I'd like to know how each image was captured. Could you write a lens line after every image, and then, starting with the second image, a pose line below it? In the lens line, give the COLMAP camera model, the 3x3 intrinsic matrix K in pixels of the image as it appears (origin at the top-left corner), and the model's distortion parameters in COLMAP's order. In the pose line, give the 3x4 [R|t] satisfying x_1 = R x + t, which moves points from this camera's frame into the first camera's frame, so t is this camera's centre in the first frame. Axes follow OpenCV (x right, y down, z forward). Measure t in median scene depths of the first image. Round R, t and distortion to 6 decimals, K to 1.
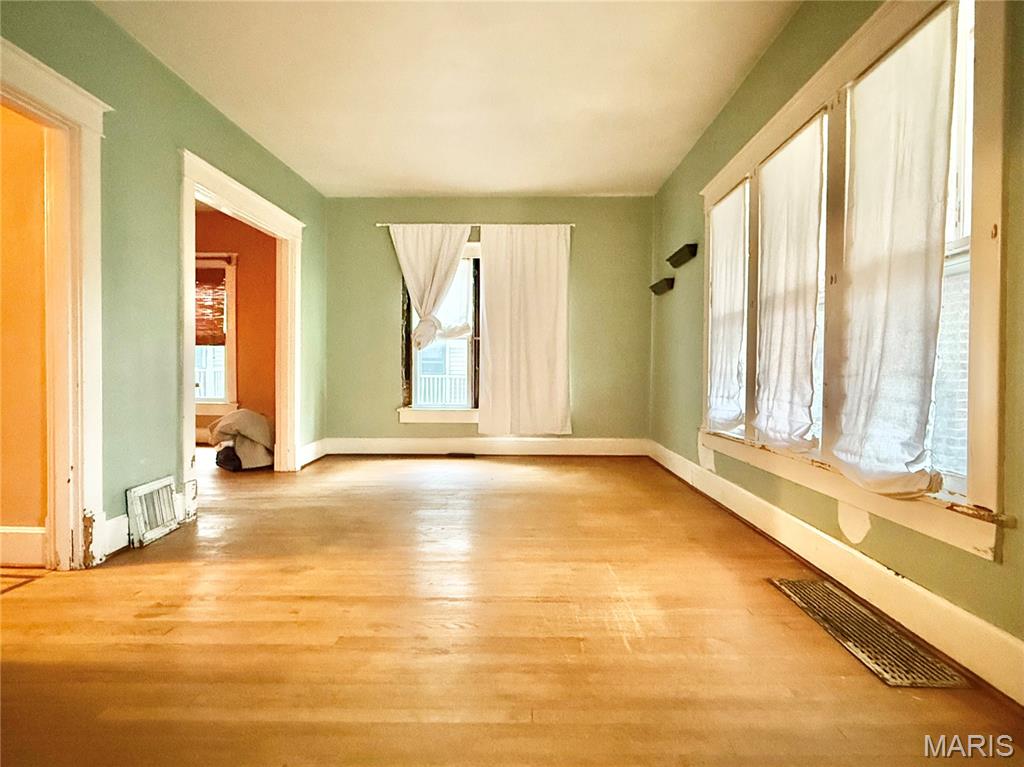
lens RADIAL K [[580.8, 0, 518.8], [0, 580.8, 386.6], [0, 0, 1]] dist [-0.001775, -0.001308]
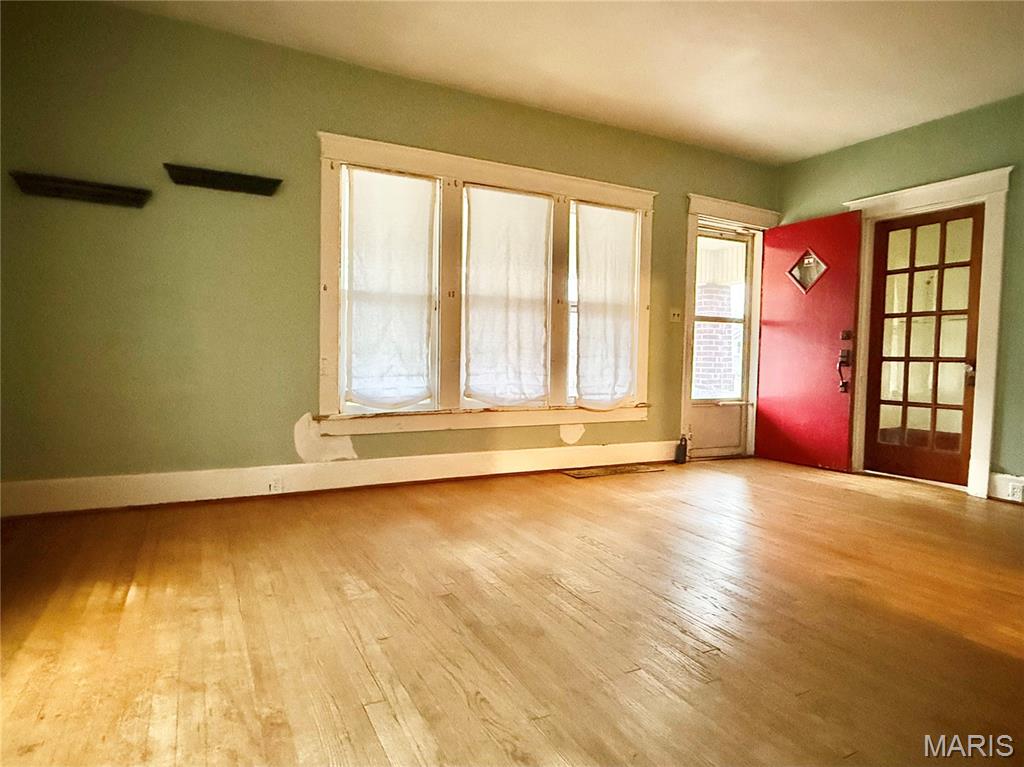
lens RADIAL K [[580.8, 0, 518.8], [0, 580.8, 386.6], [0, 0, 1]] dist [-0.001775, -0.001308]
pose [[-0.488542, -0.060292, 0.870455, -0.943530], [0.002577, 0.997506, 0.070539, -0.052022], [-0.872537, 0.036705, -0.487168, 1.963030]]
